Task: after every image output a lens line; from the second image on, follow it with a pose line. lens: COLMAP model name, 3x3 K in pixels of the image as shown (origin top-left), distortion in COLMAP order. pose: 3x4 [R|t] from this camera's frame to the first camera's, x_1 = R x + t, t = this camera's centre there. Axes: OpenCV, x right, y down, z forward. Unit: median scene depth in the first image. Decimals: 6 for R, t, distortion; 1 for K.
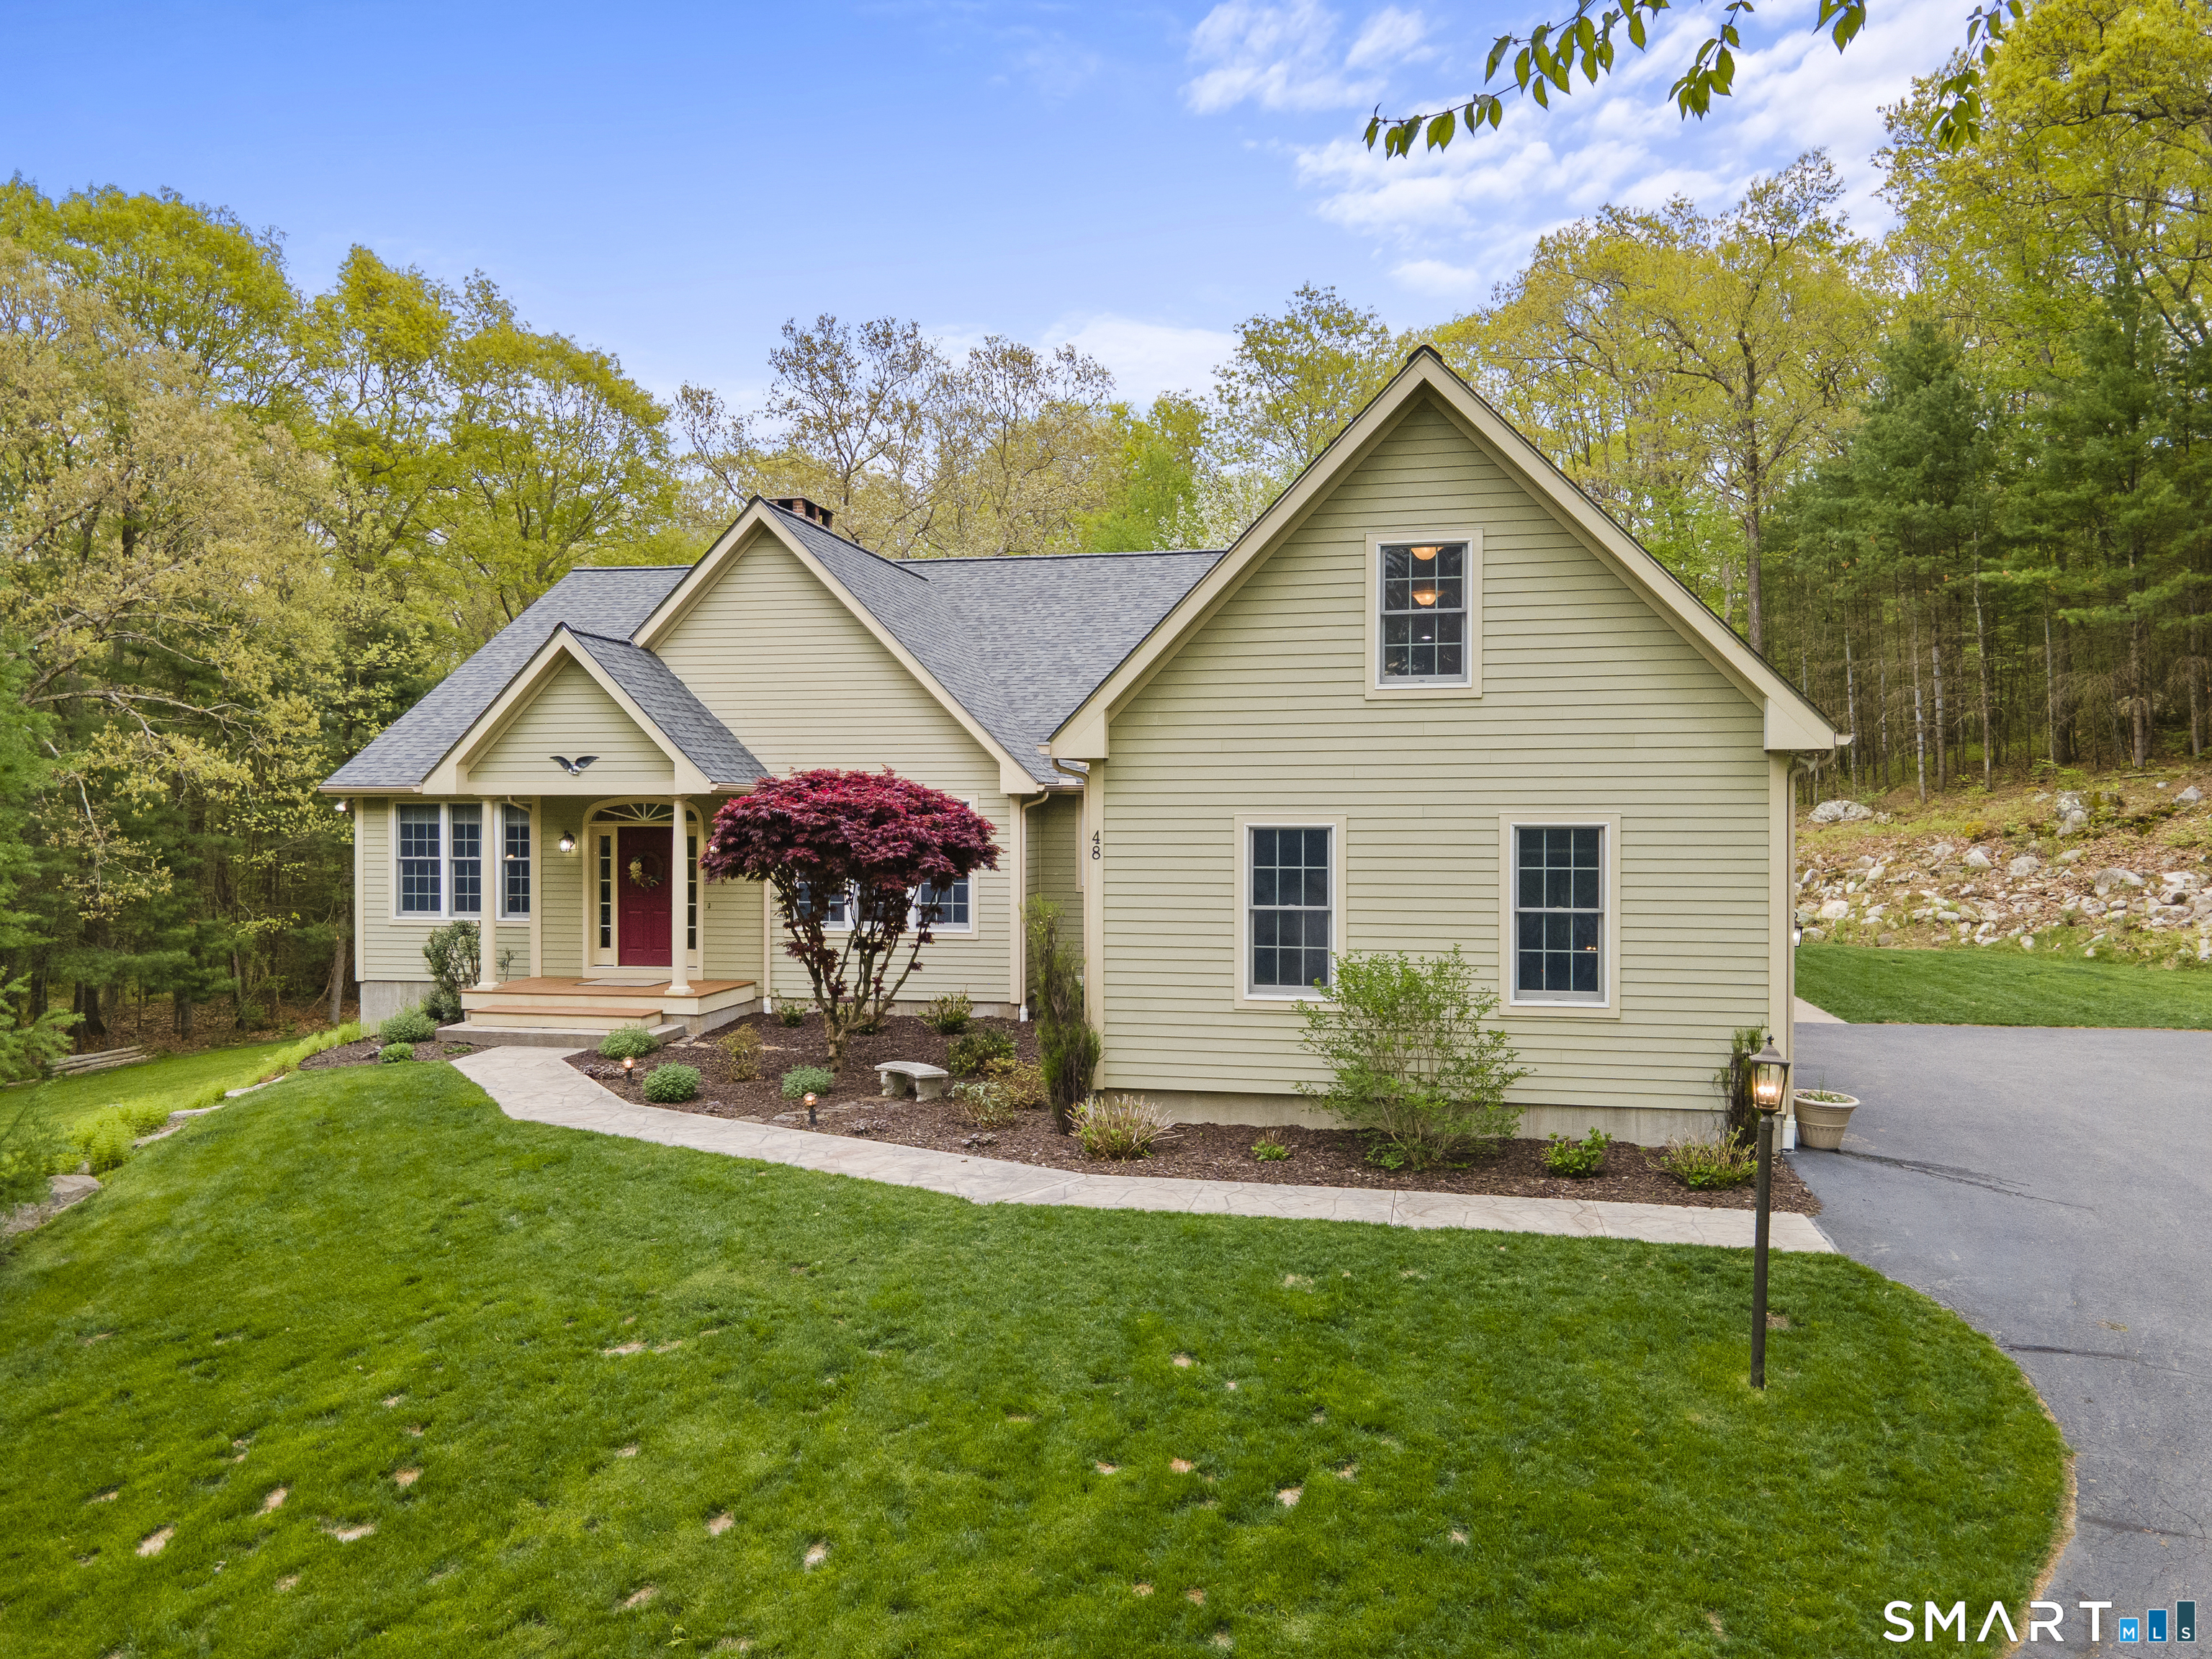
lens RADIAL K [[1683.1, 0, 1102.6], [0, 1683.1, 828.3], [0, 0, 1]] dist [0.033851, 0.008791]
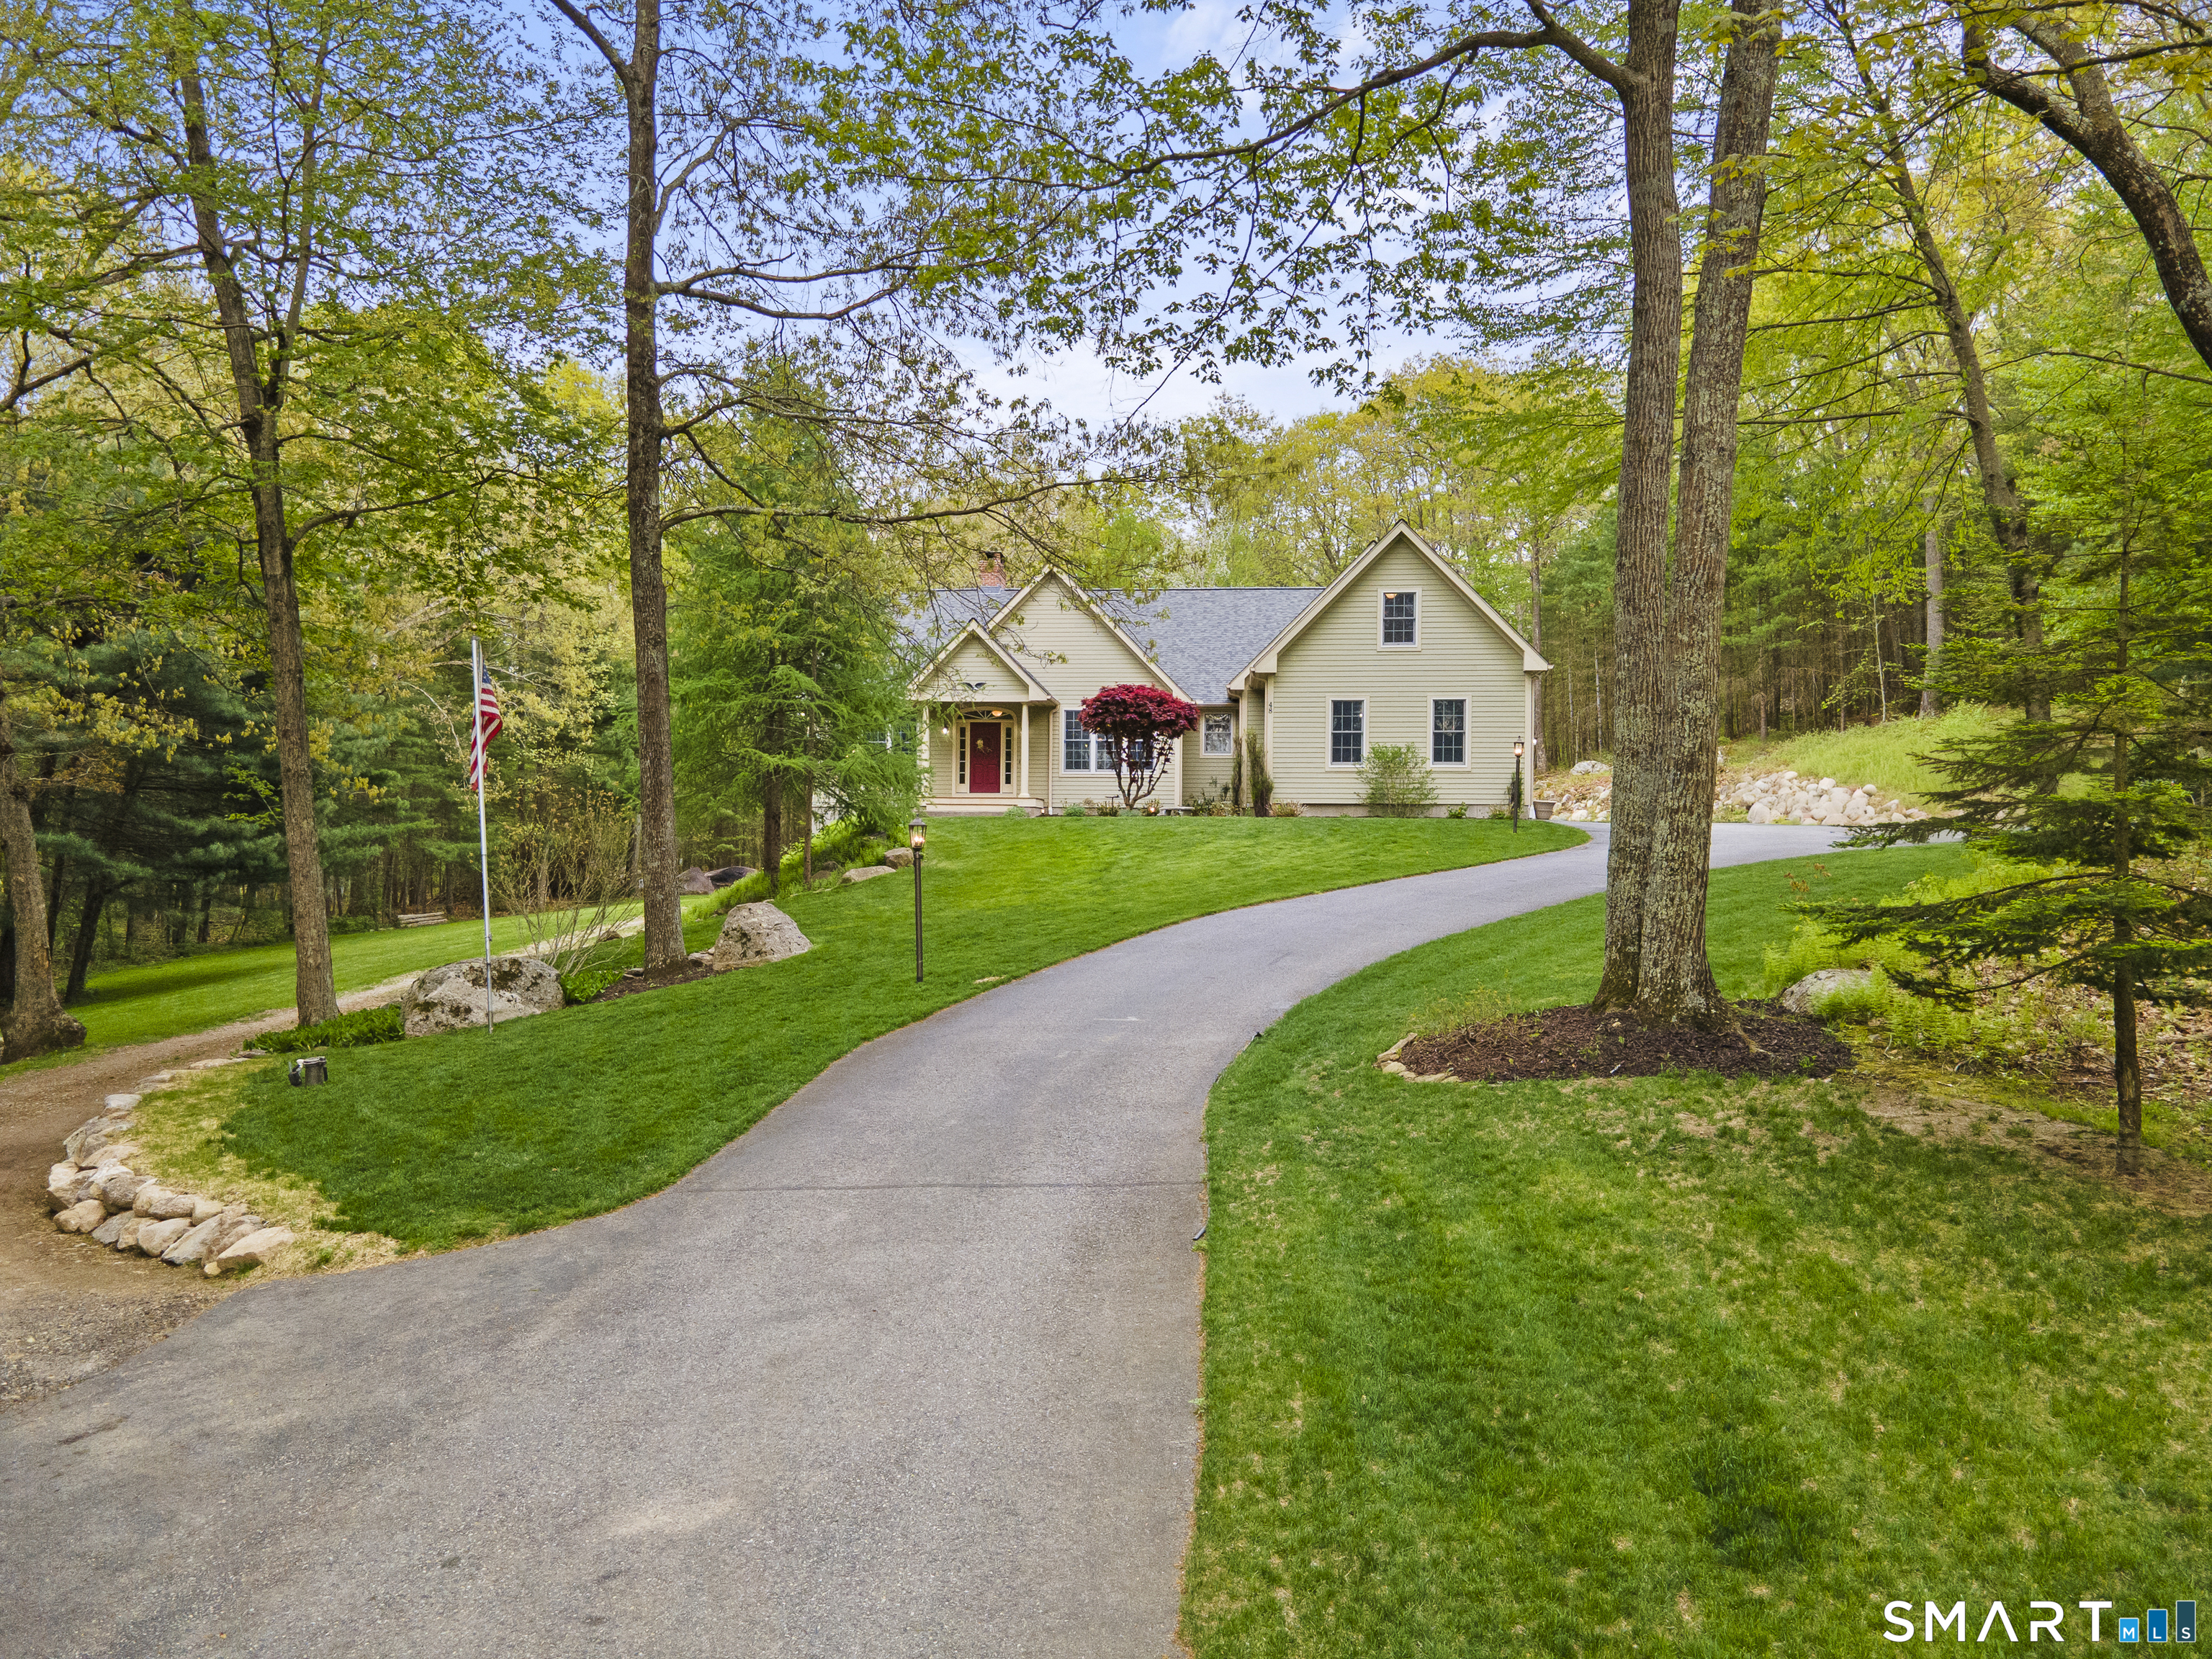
lens RADIAL K [[1683.1, 0, 1103.0], [0, 1683.1, 829.0], [0, 0, 1]] dist [0.033851, 0.008791]
pose [[0.994127, 0.009563, 0.107795, -0.535435], [-0.008054, 0.999863, -0.014426, 0.236016], [-0.107919, 0.013474, 0.994068, -1.520433]]
